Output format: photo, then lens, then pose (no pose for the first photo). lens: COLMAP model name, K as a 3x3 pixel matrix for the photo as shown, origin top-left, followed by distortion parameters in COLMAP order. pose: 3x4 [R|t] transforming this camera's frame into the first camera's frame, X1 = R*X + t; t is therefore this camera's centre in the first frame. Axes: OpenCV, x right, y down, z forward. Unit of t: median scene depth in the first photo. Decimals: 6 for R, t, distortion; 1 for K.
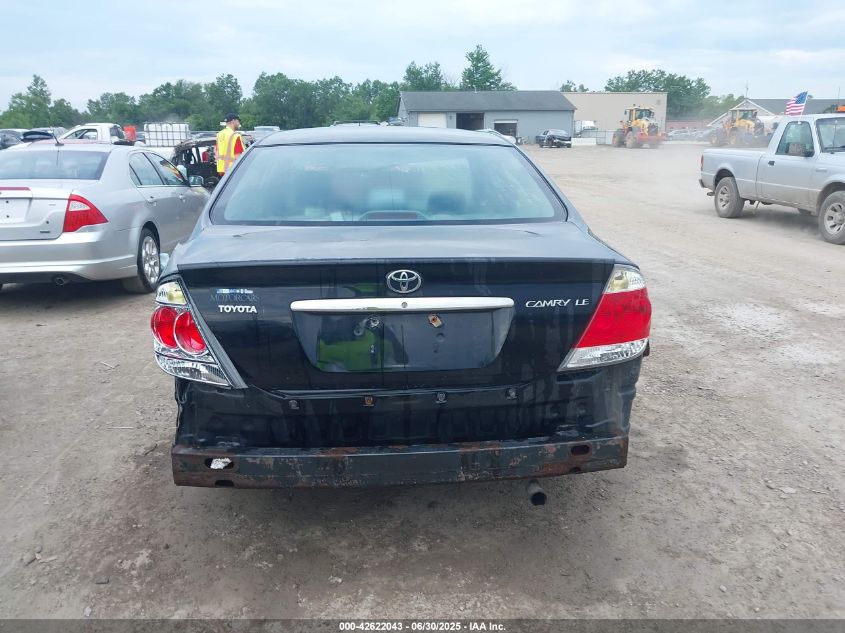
lens RADIAL K [[670.1, 0, 428.5], [0, 670.1, 318.1], [0, 0, 1]] dist [0.001319, -0.007581]
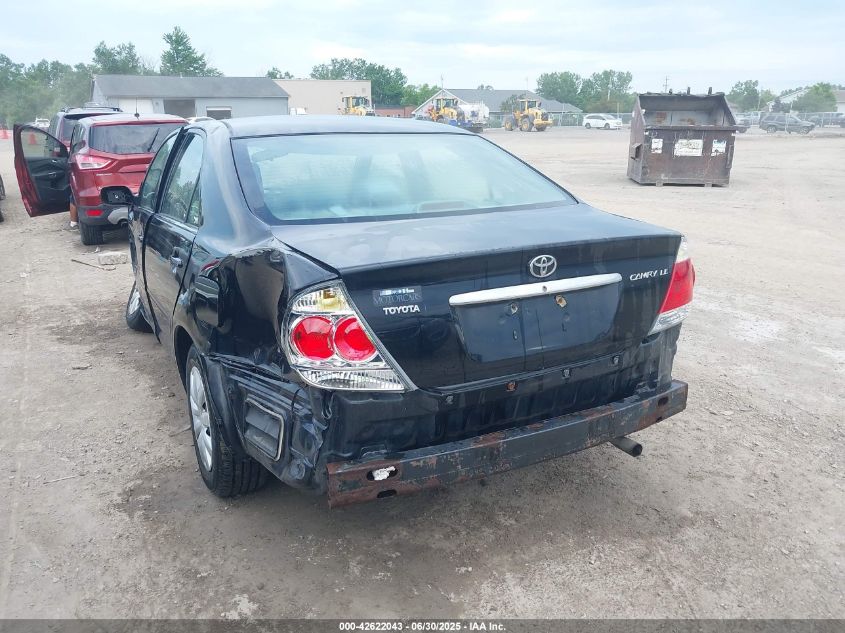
lens RADIAL K [[670.1, 0, 437.7], [0, 670.1, 310.7], [0, 0, 1]] dist [0.001319, -0.007581]
pose [[0.917091, -0.109579, 0.383323, -0.532355], [0.106821, 0.993868, 0.028549, -0.029872], [-0.384101, 0.014765, 0.923173, 0.081748]]
